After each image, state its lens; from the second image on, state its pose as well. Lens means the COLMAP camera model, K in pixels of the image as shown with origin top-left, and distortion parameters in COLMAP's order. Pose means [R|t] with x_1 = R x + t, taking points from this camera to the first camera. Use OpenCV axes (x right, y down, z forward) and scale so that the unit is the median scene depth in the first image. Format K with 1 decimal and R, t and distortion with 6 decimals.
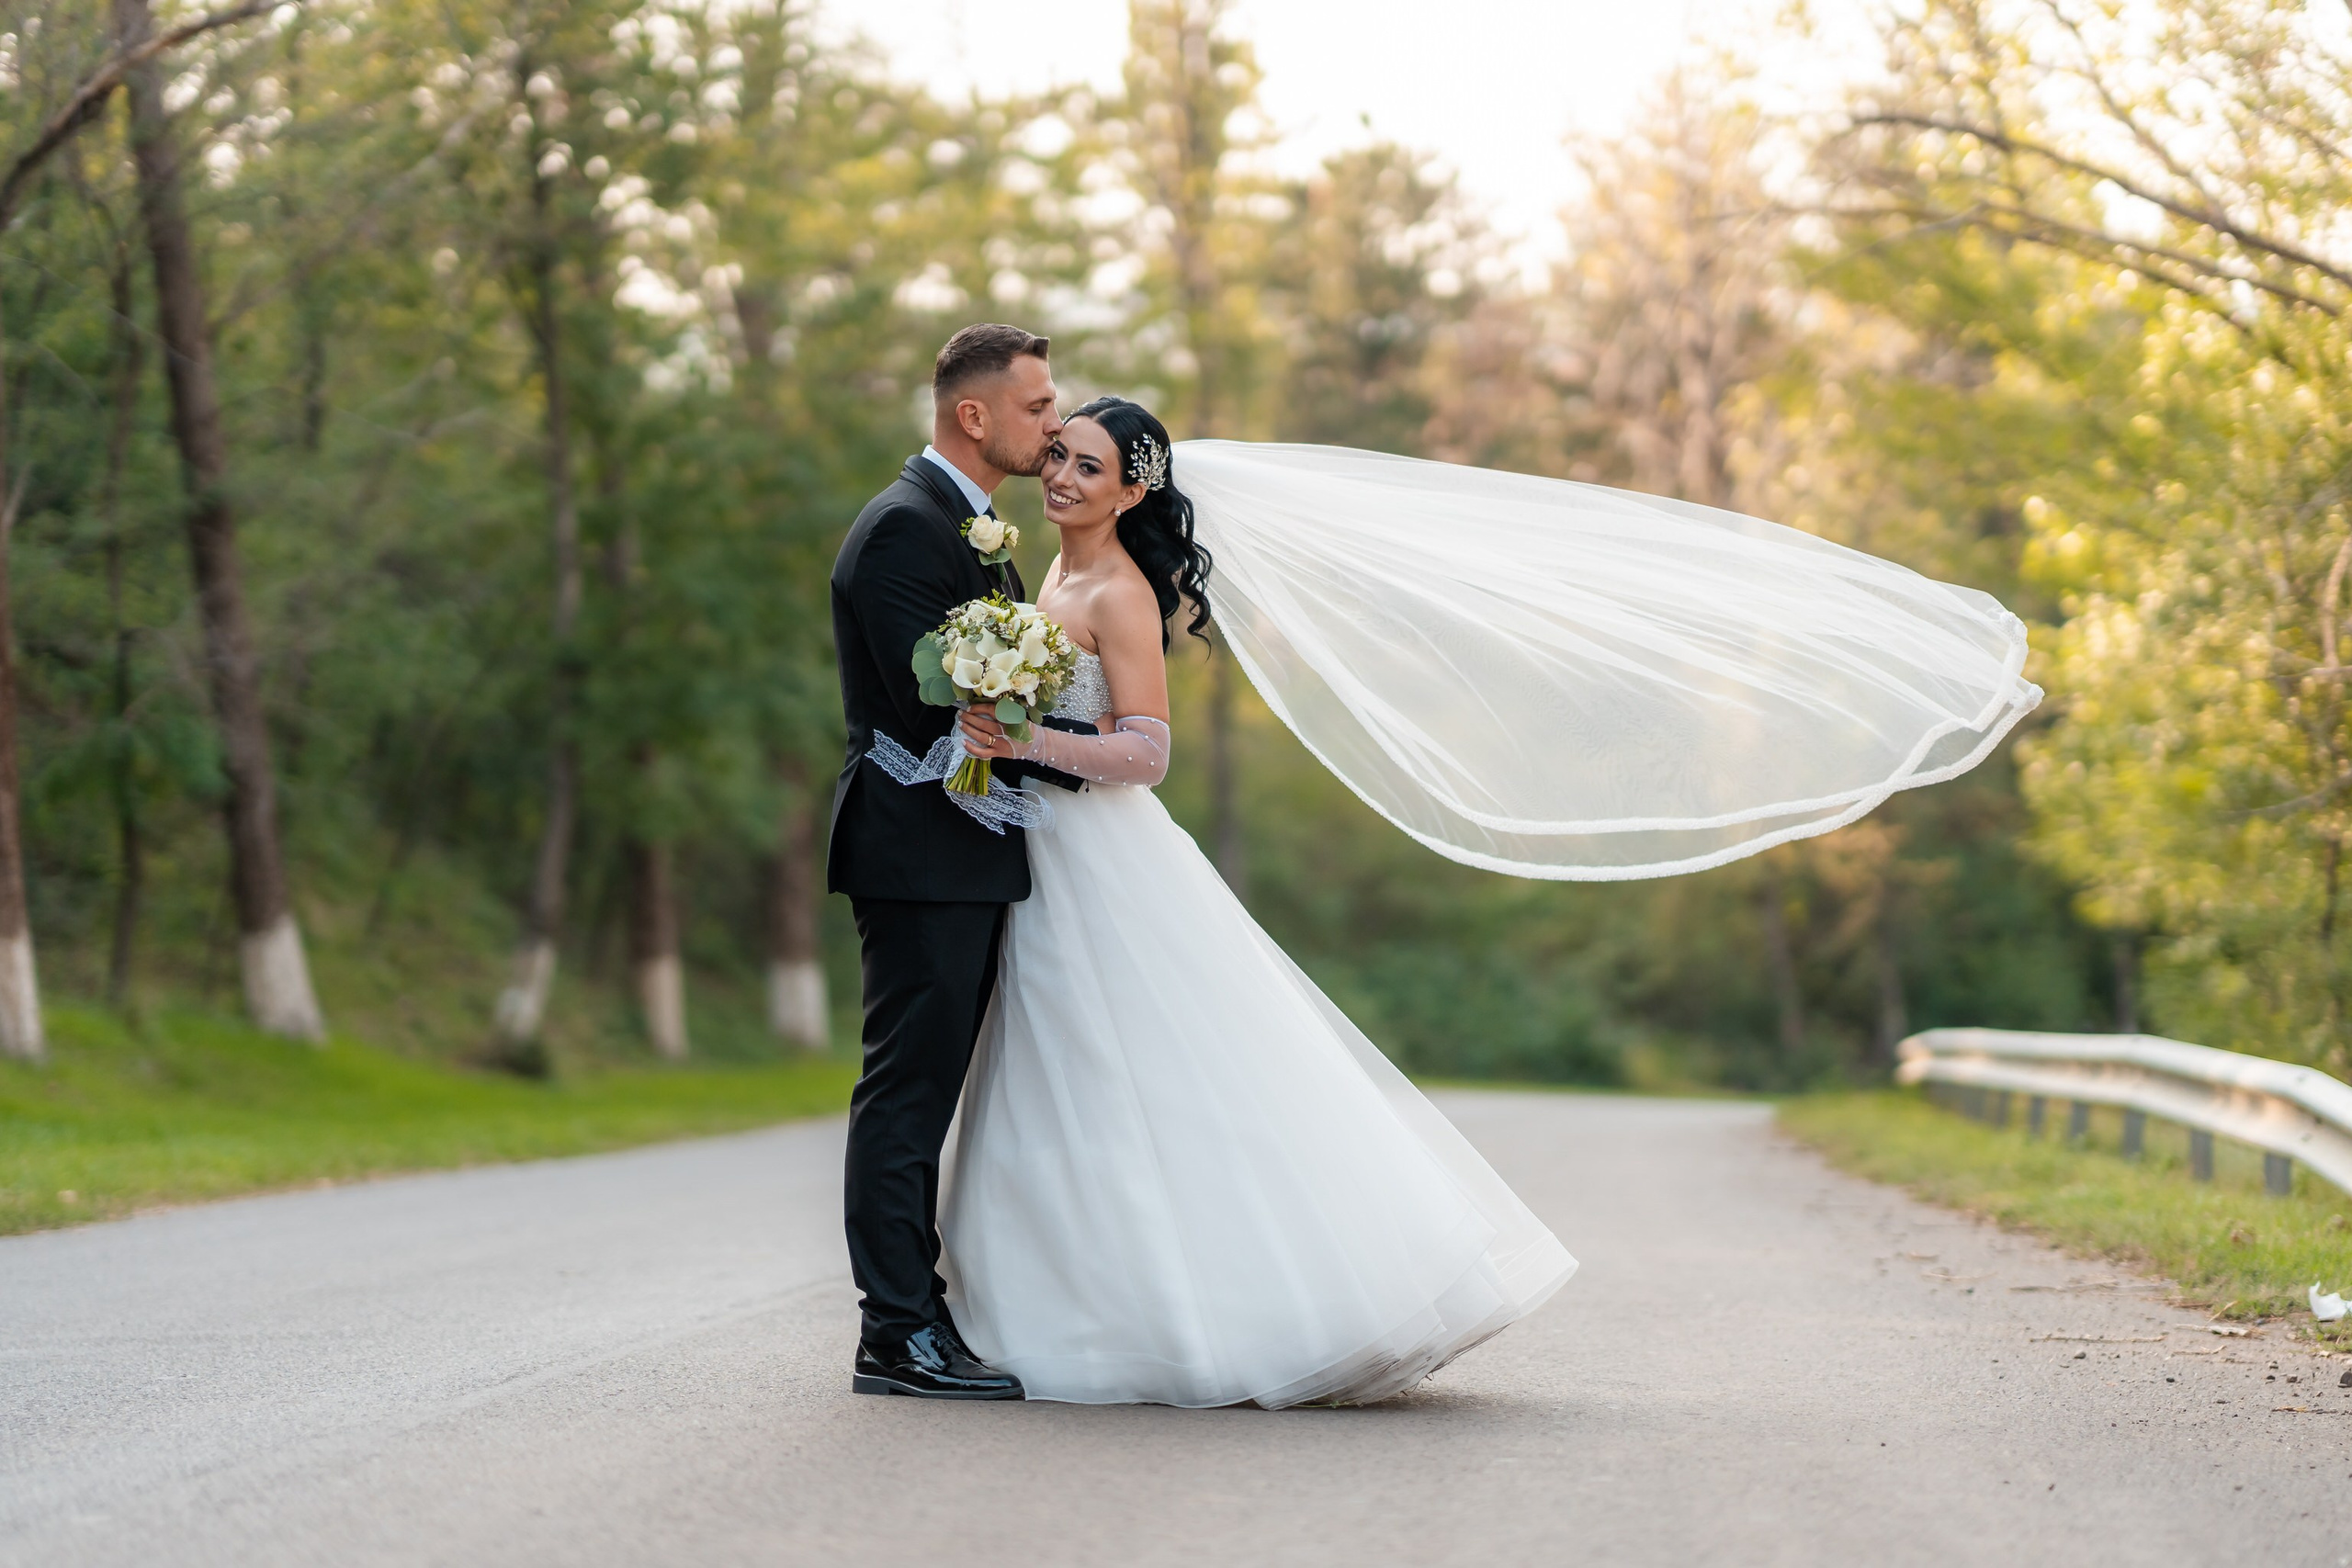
lens RADIAL K [[5591.4, 0, 1176.0], [0, 5591.4, 784.0], [0, 0, 1]] dist [0.073279, -0.076164]
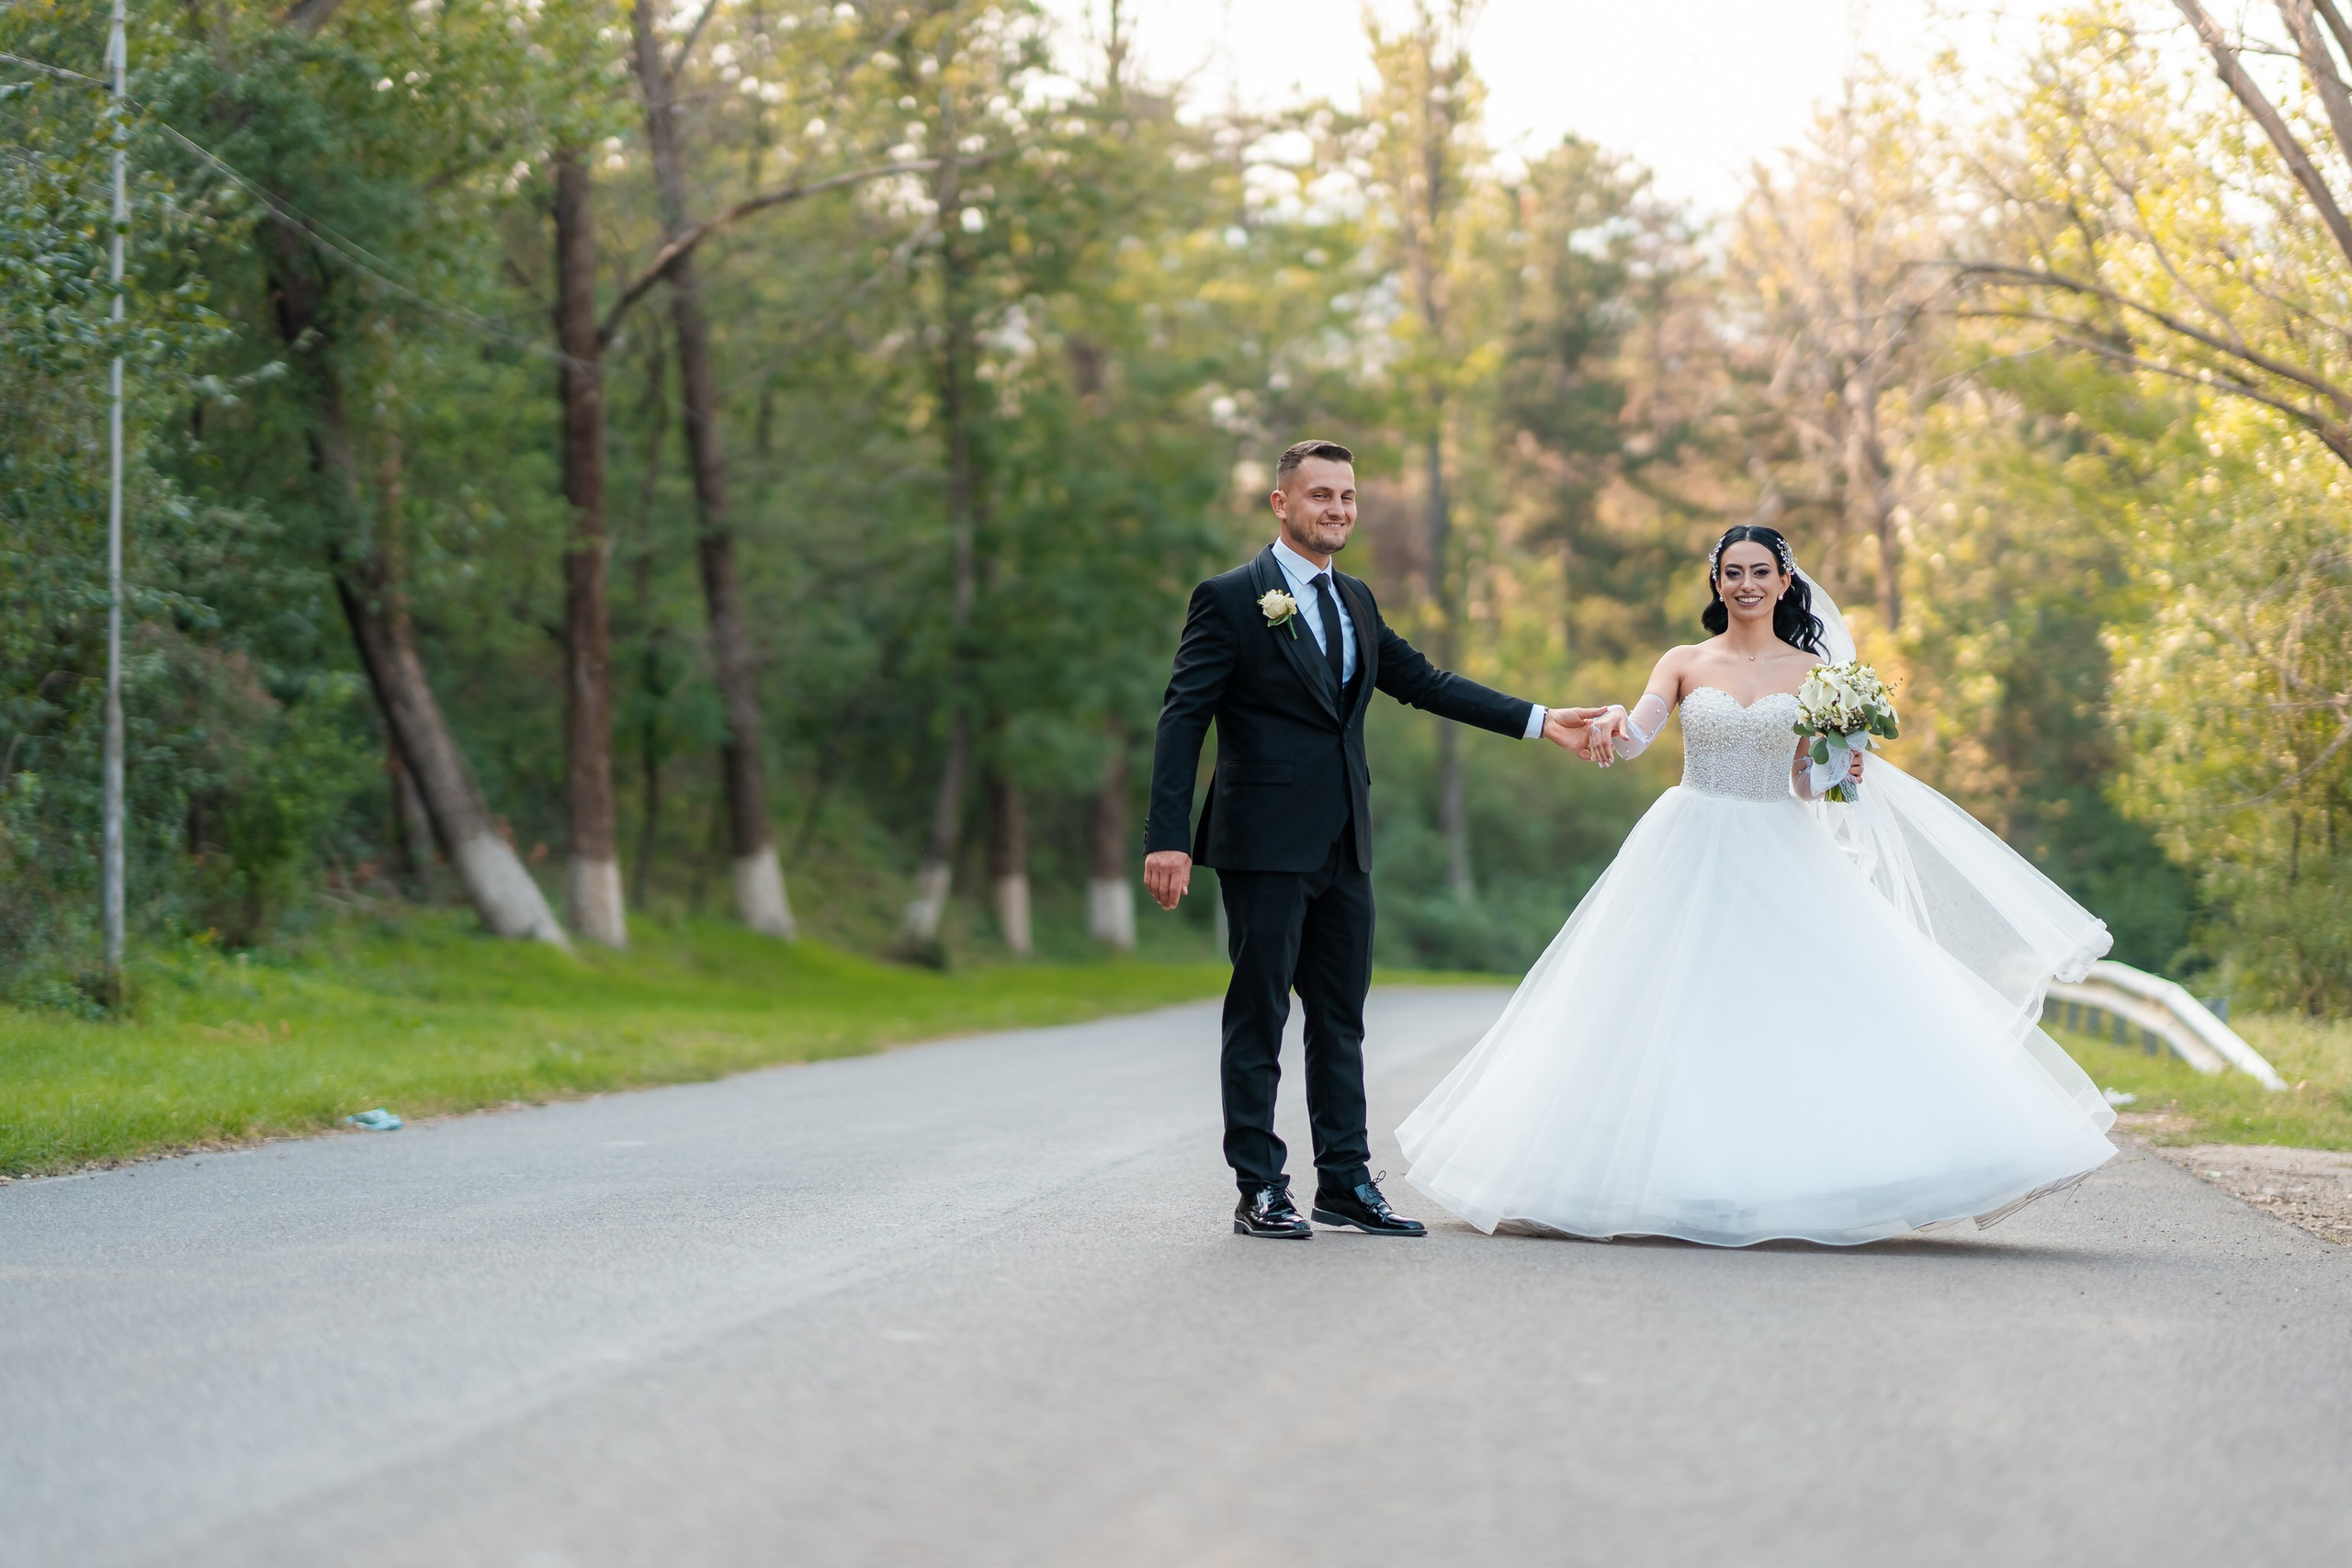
lens RADIAL K [[5799.7, 0, 1176.0], [0, 5799.7, 784.0], [0, 0, 1]] dist [-0.009949, -0.150960]
pose [[0.999511, 0.016584, -0.026525, -0.024253], [-0.016084, 0.999691, 0.018927, -0.016280], [0.026831, -0.018492, 0.999469, -0.328490]]
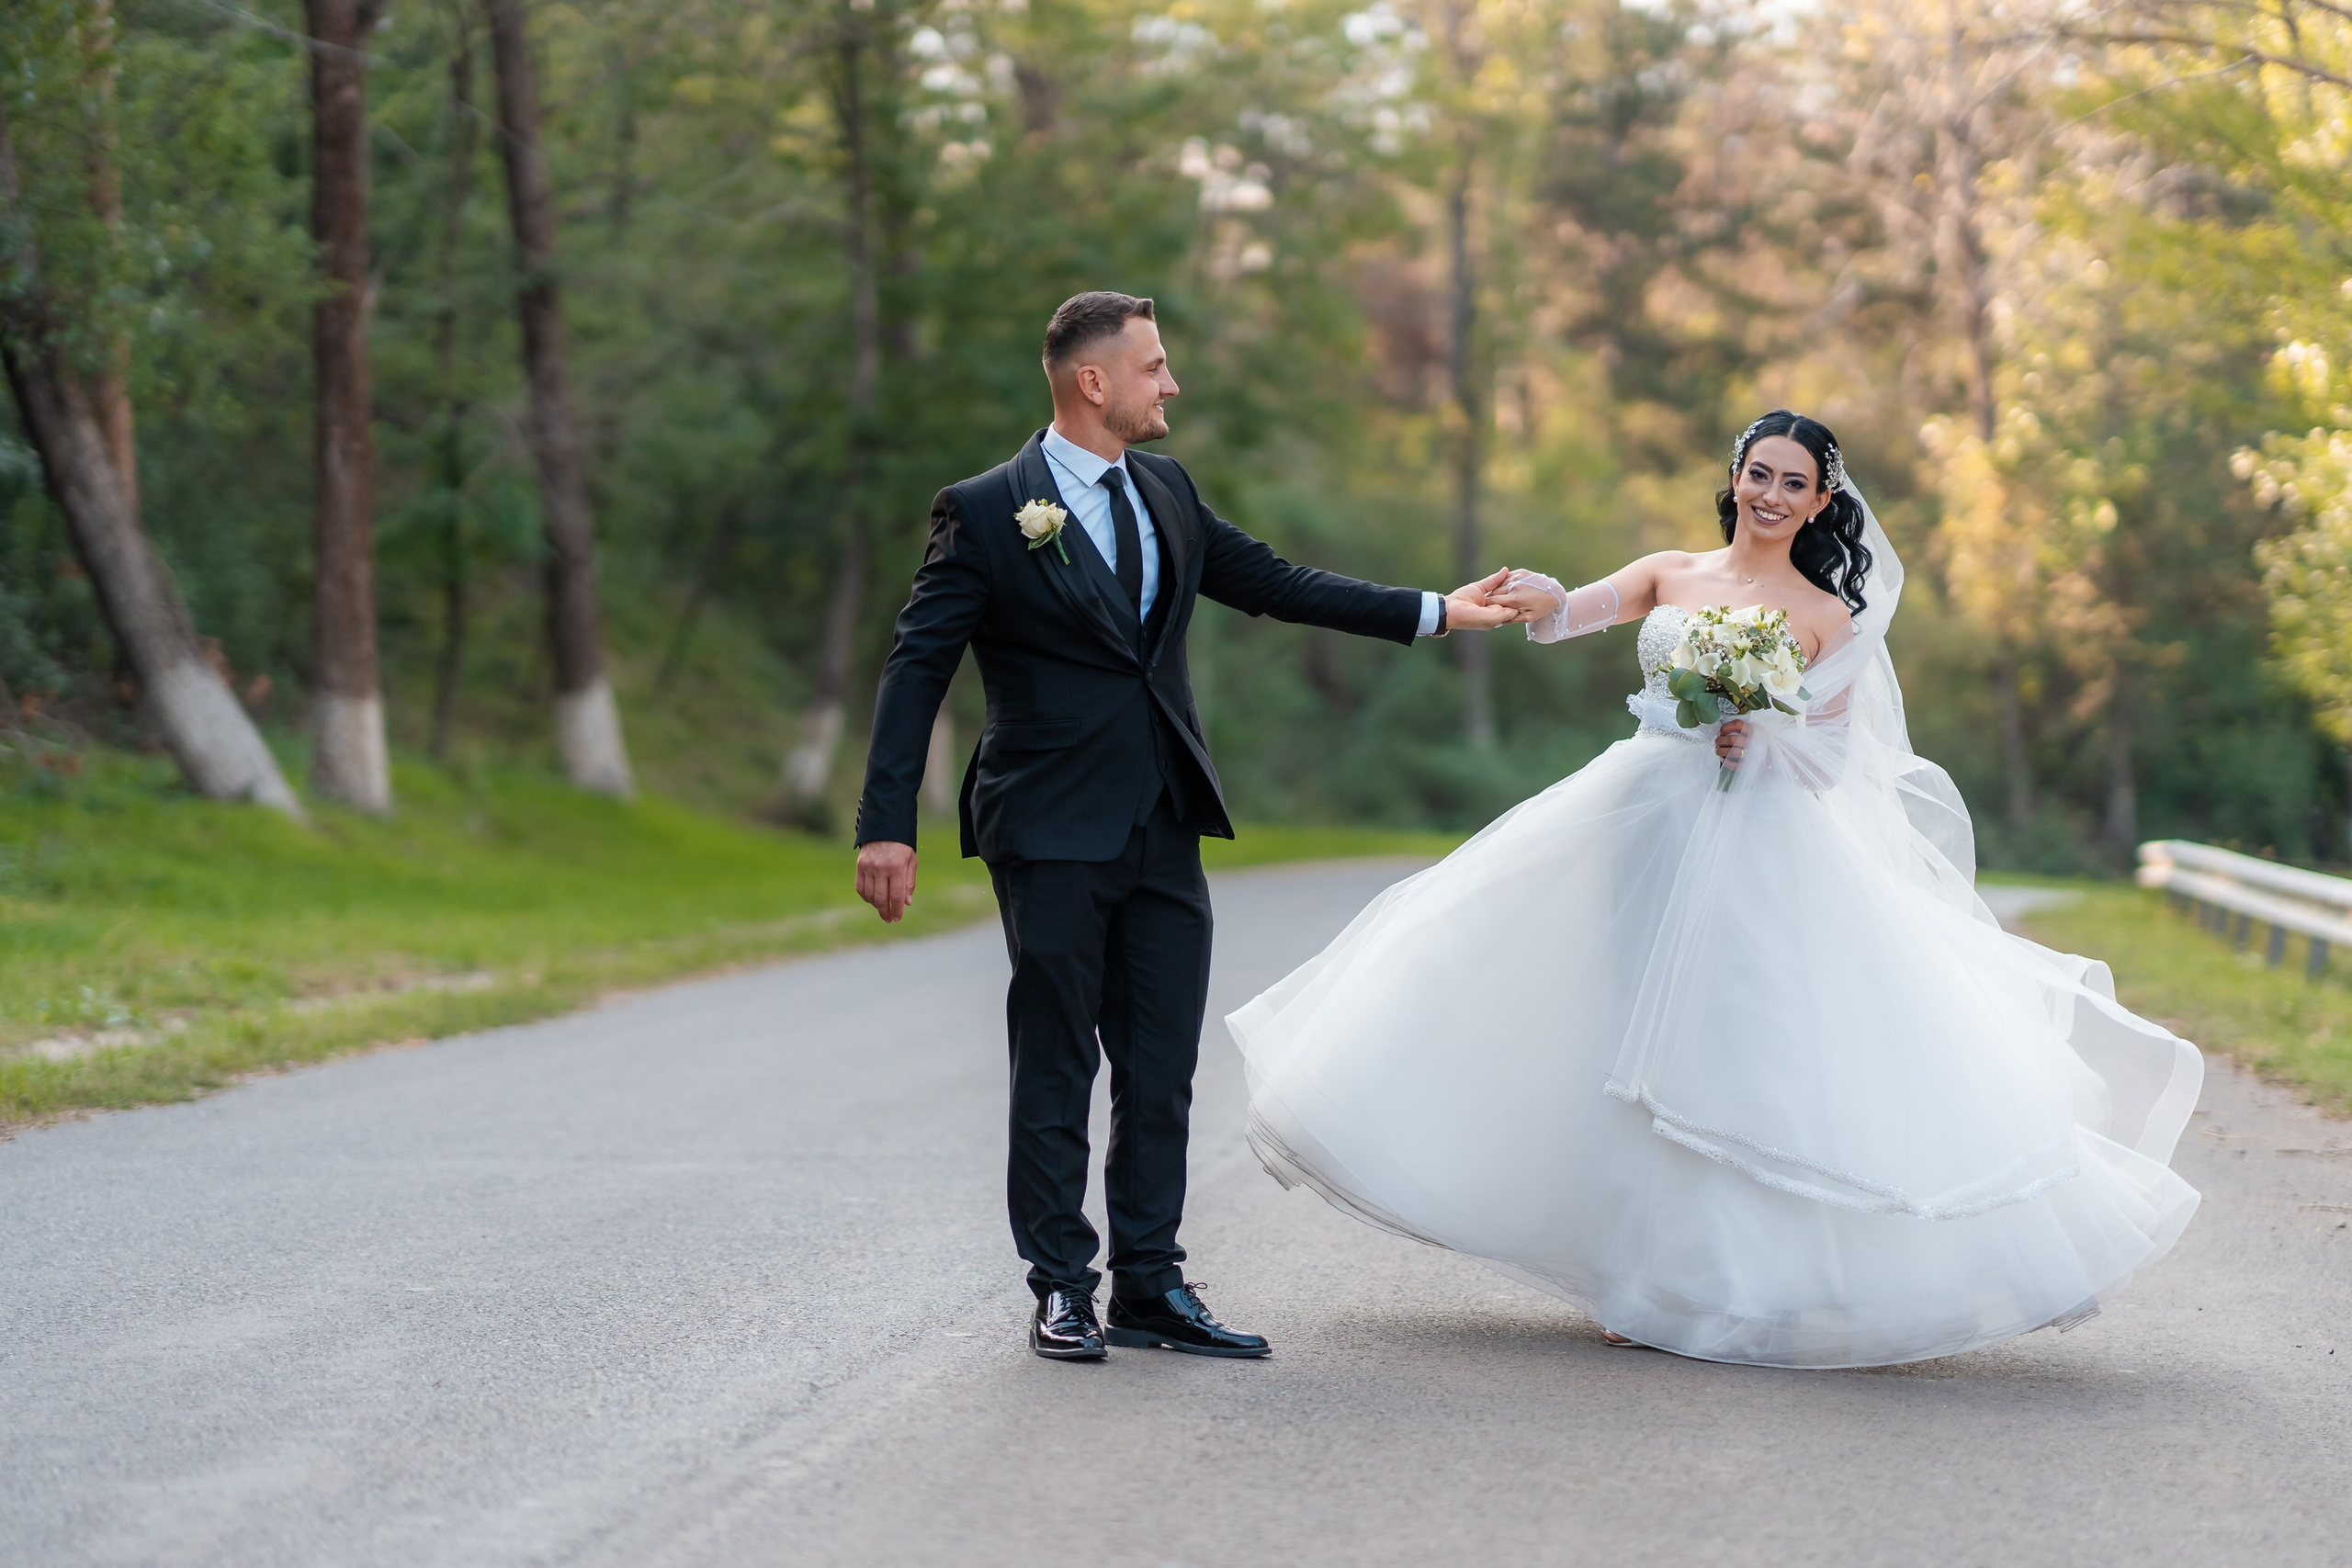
lens RADIAL K [[5799.7, 0, 1176.0], [0, 5799.7, 784.0], [0, 0, 1]] dist [-0.009949, -0.150960]
pose [[0.998938, 0.033352, -0.031776, -0.014747], [-0.031731, 0.998234, 0.050216, -0.012968], [0.033394, -0.049154, 0.998233, -0.071441]]
